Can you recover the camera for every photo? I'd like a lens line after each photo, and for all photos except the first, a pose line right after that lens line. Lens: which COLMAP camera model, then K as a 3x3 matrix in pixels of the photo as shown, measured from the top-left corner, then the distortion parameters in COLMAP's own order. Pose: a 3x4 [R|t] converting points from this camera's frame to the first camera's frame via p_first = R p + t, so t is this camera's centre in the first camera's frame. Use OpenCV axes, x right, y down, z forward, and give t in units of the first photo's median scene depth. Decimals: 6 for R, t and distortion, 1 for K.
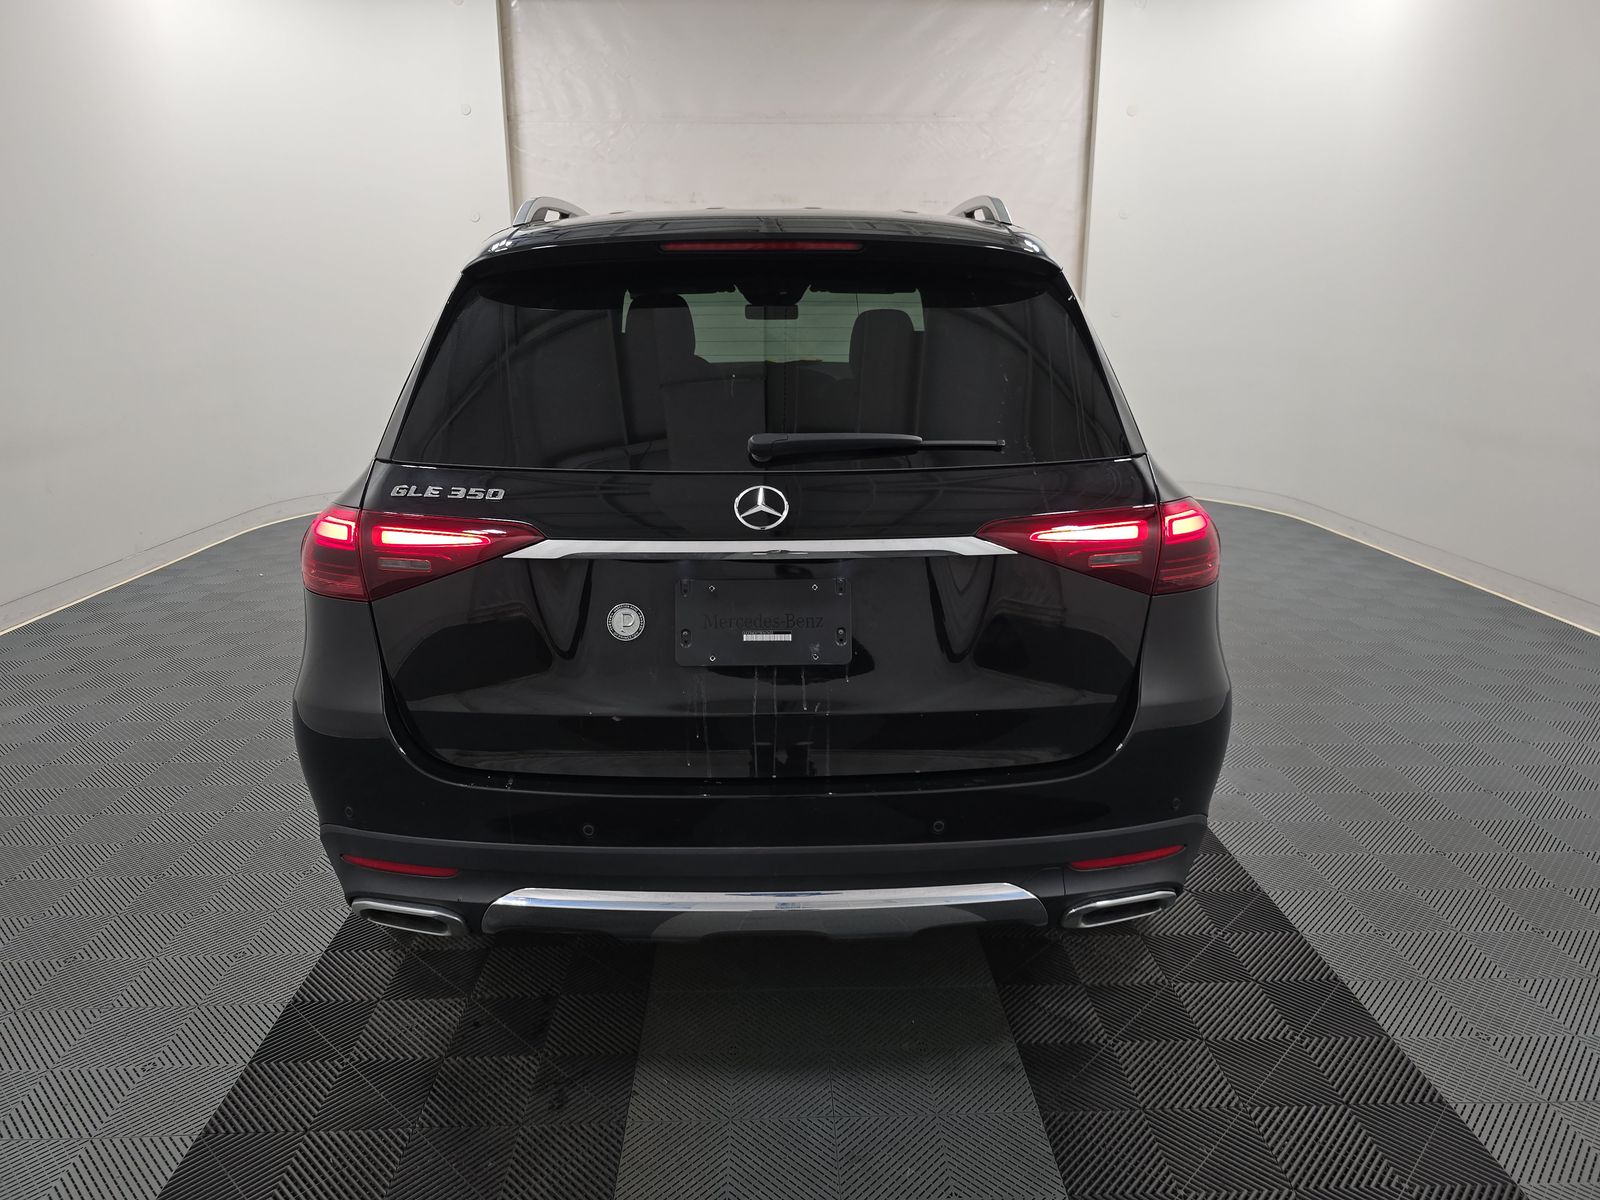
lens RADIAL K [[1029.2, 0, 800.0], [0, 1029.2, 600.0], [0, 0, 1]] dist [0.033764, 0.000527]
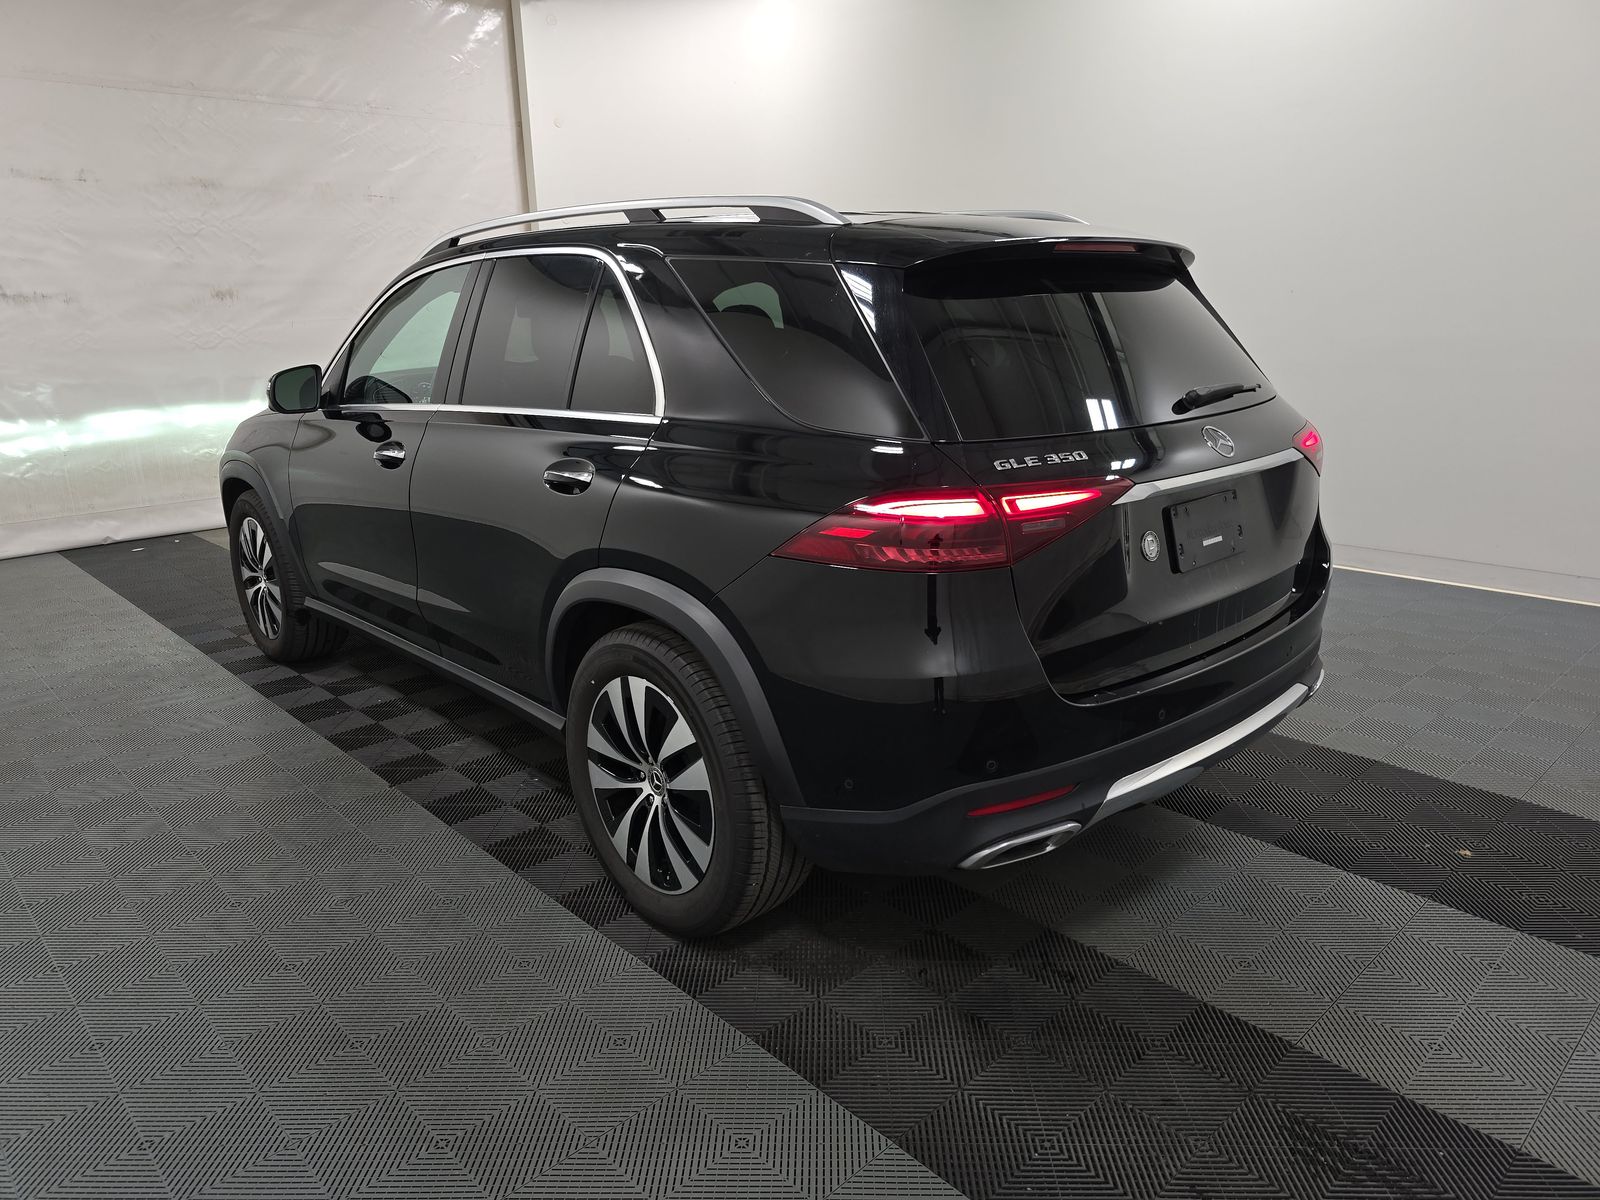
lens RADIAL K [[1074.5, 0, 788.2], [0, 1074.5, 627.8], [0, 0, 1]] dist [0.006655, 0.000342]
pose [[0.734053, -0.198434, 0.649454, -1.130656], [0.194142, 0.977762, 0.079314, -0.059293], [-0.650750, 0.067865, 0.756253, 0.241239]]
